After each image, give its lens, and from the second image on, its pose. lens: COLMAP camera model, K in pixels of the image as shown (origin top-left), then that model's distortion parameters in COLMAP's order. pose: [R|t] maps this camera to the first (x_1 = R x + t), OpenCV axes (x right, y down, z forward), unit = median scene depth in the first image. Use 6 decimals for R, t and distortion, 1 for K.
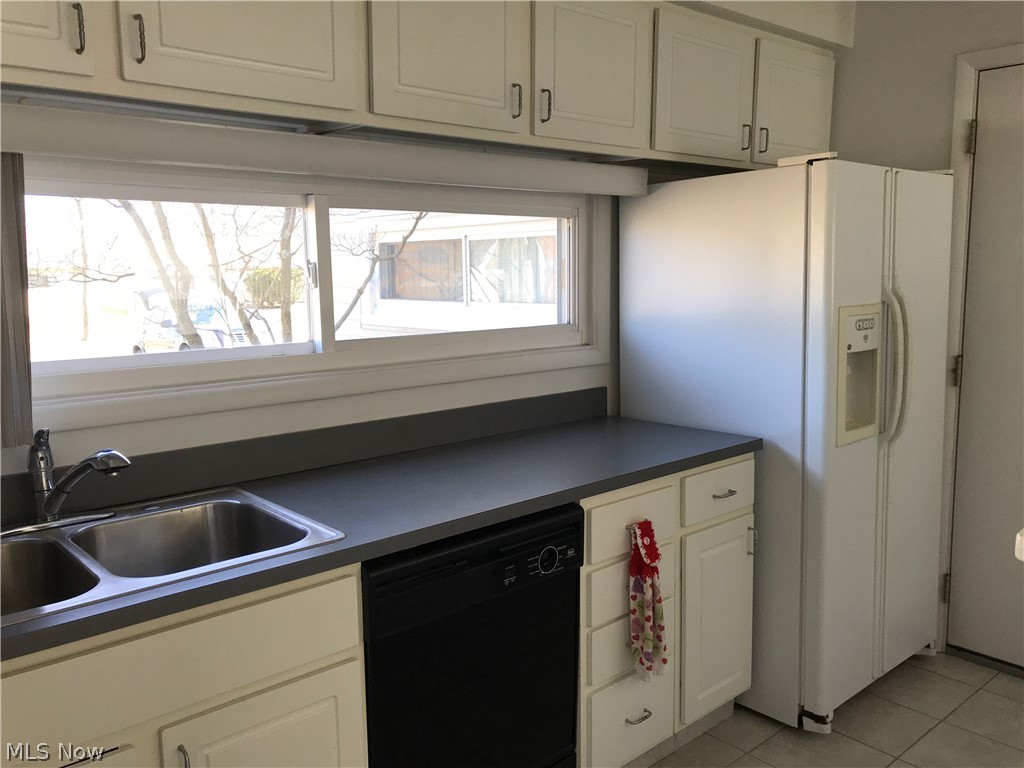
lens RADIAL K [[830.9, 0, 512.0], [0, 830.9, 384.0], [0, 0, 1]] dist [0.048344, -0.056815]
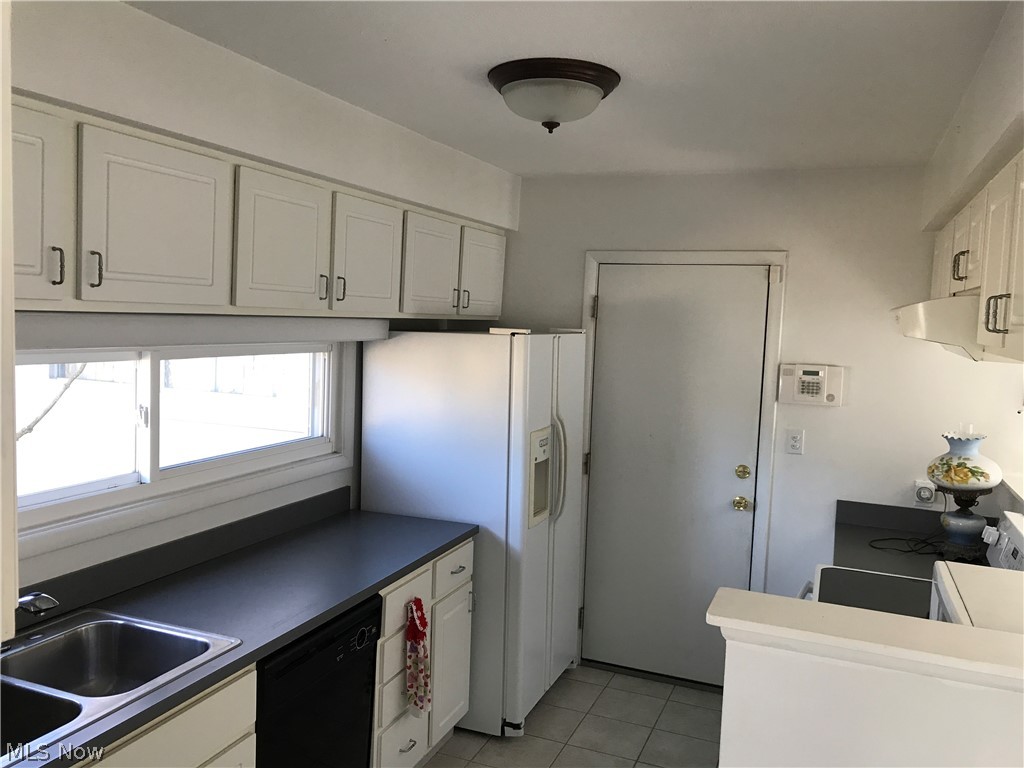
lens RADIAL K [[830.9, 0, 512.0], [0, 830.9, 384.0], [0, 0, 1]] dist [0.048344, -0.056815]
pose [[0.890361, 0.012200, 0.455091, -0.290112], [0.009773, 0.998898, -0.045898, -0.108821], [-0.455150, 0.045313, 0.889261, -0.268307]]
